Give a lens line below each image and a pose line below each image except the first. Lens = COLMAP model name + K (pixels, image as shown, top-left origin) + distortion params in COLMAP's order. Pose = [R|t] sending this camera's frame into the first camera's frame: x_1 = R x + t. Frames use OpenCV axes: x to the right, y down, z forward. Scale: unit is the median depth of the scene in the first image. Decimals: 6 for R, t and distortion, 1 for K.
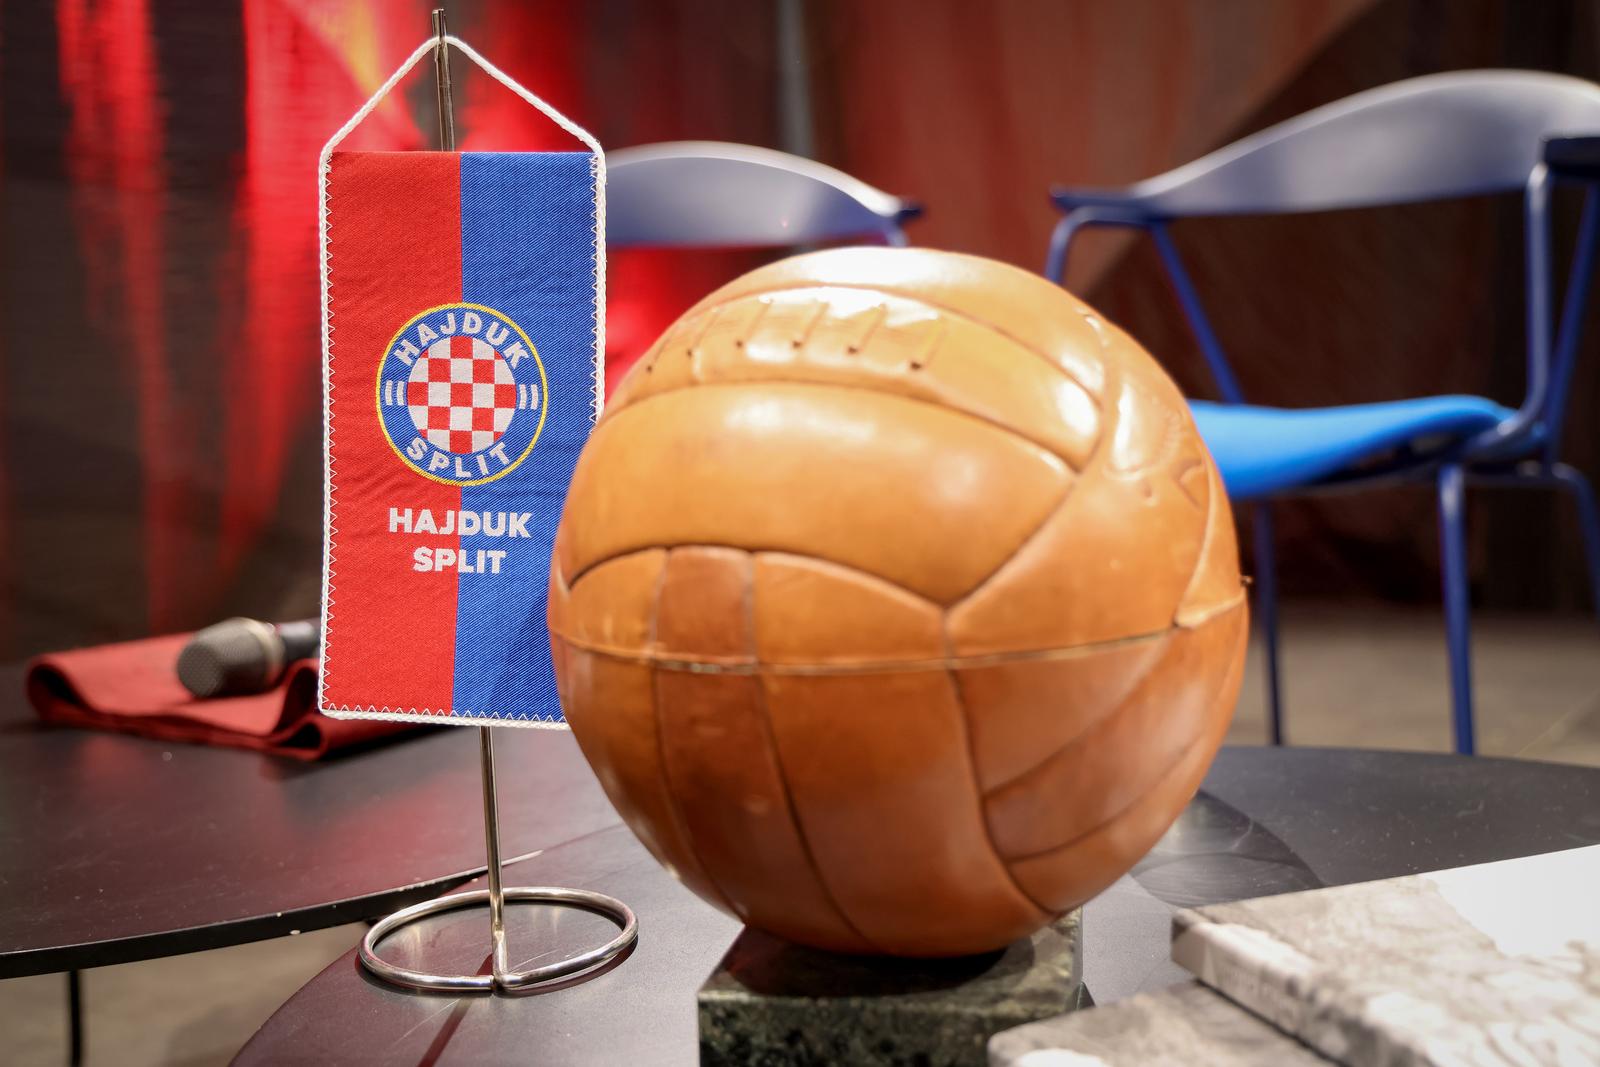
lens RADIAL K [[1774.9, 0, 805.2], [0, 1774.9, 525.0], [0, 0, 1]] dist [0.014248, 0.000000]
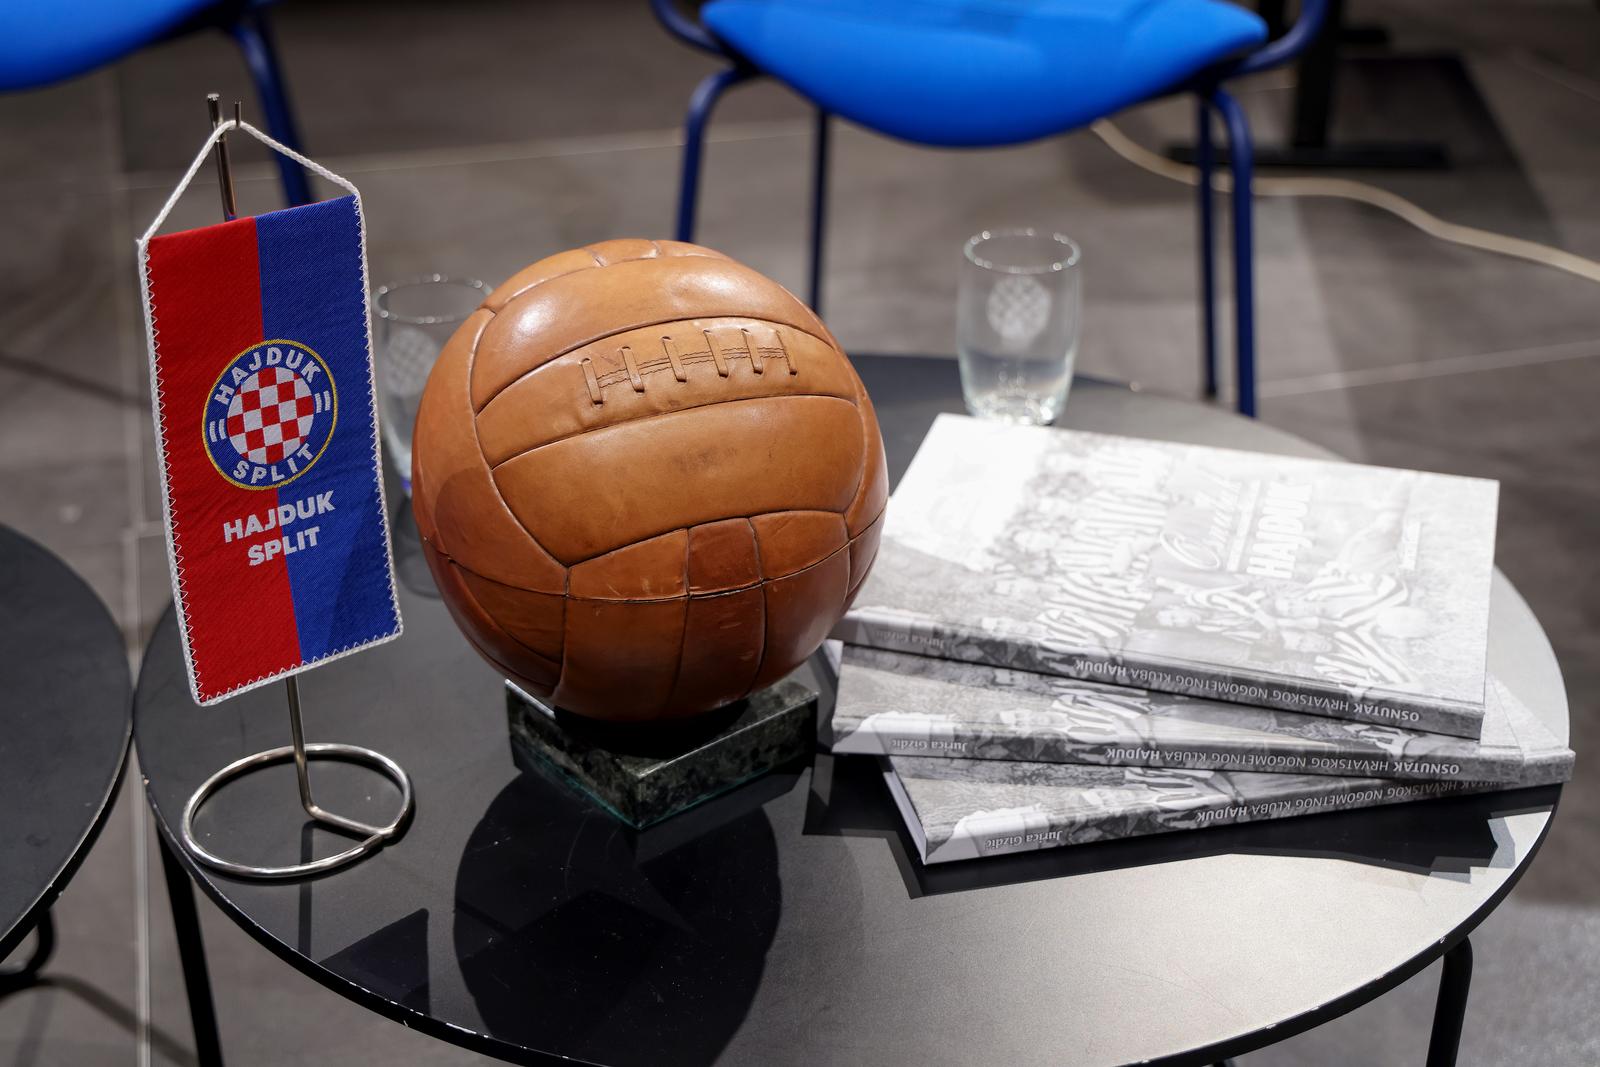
lens RADIAL K [[2293.4, 0, 799.1], [0, 2293.4, 536.7], [0, 0, 1]] dist [0.002368, 0.000000]
pose [[0.573622, -0.347964, 0.741538, -1.140287], [0.054254, 0.919438, 0.389475, -0.568527], [-0.817321, -0.183180, 0.546289, -0.121981]]
